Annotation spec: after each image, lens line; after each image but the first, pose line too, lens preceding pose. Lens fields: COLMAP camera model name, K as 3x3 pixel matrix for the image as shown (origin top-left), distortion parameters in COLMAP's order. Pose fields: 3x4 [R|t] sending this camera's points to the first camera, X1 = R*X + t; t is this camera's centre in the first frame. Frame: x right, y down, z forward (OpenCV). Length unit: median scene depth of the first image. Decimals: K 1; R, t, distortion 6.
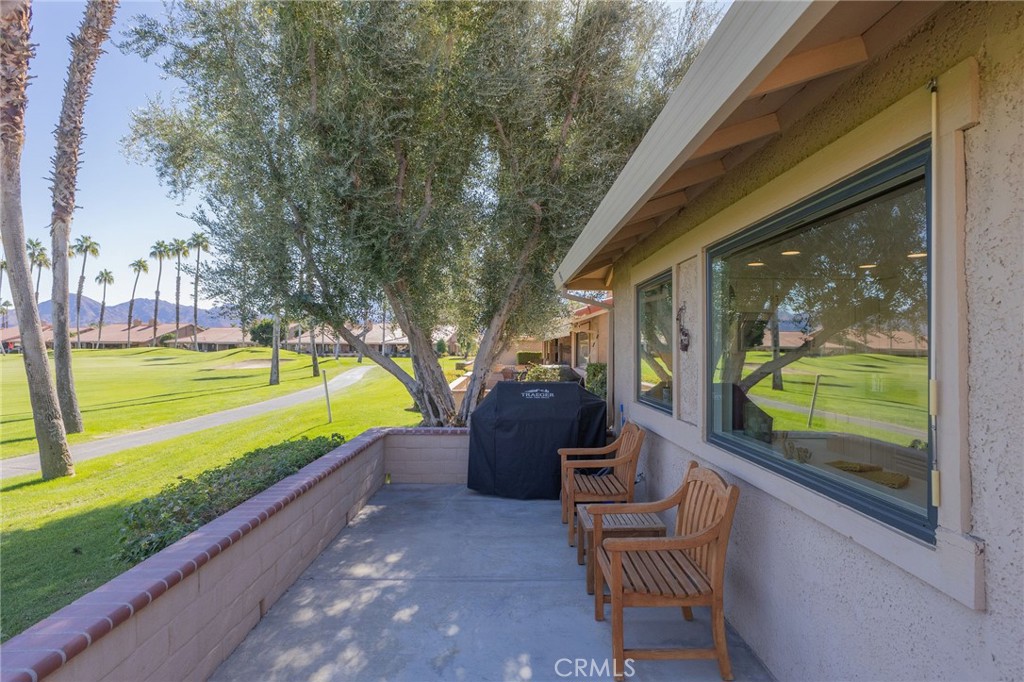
lens RADIAL K [[544.0, 0, 514.6], [0, 544.0, 338.4], [0, 0, 1]] dist [-0.007882, -0.002168]
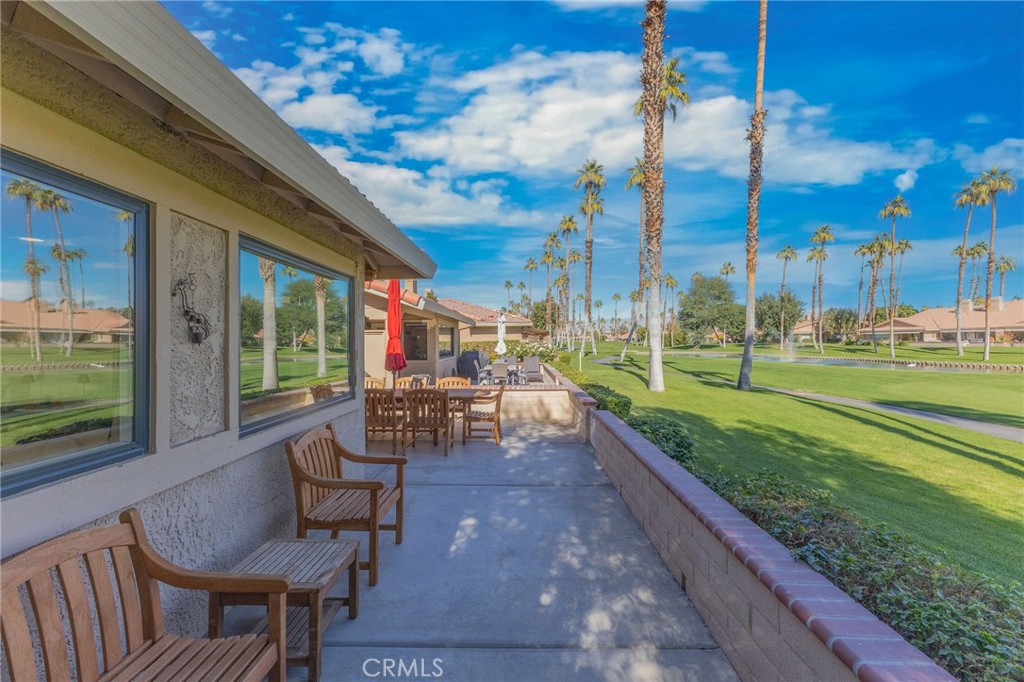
lens RADIAL K [[427.0, 0, 512.0], [0, 427.0, 341.0], [0, 0, 1]] dist [-0.001432, -0.000283]
pose [[-0.999322, -0.005603, 0.036377, -0.129688], [-0.006292, 0.999802, -0.018854, 0.027802], [-0.036264, -0.019070, -0.999160, 1.520110]]
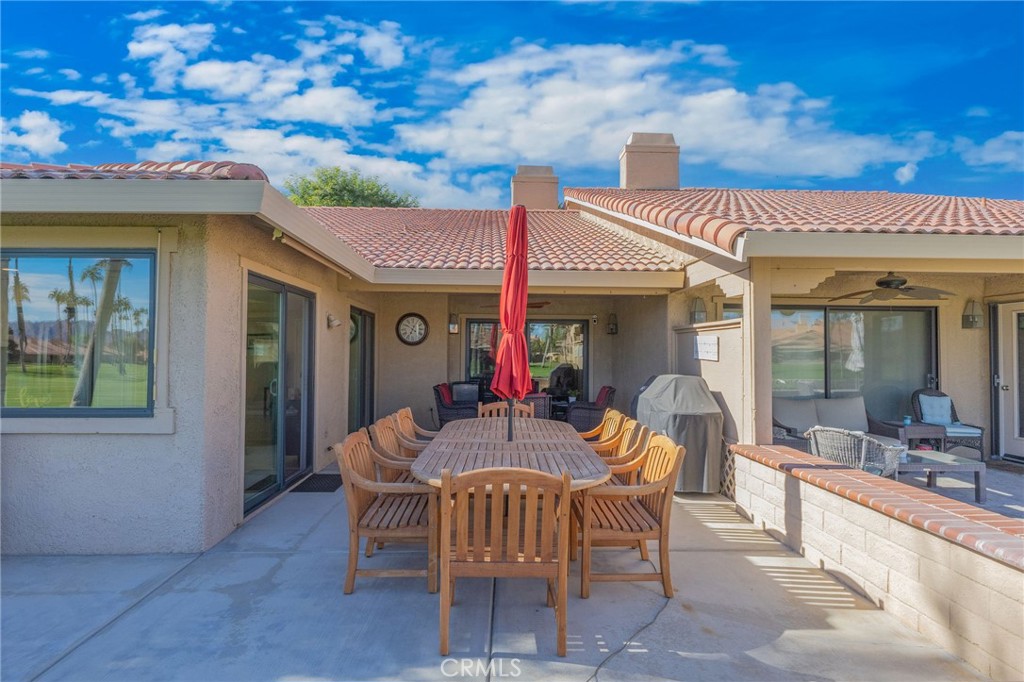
lens RADIAL K [[544.0, 0, 514.6], [0, 544.0, 338.4], [0, 0, 1]] dist [-0.007882, -0.002168]
pose [[-0.024321, 0.019928, 0.999506, -0.704753], [-0.020105, 0.999589, -0.020419, 0.018775], [-0.999502, -0.020592, -0.023911, -0.235211]]
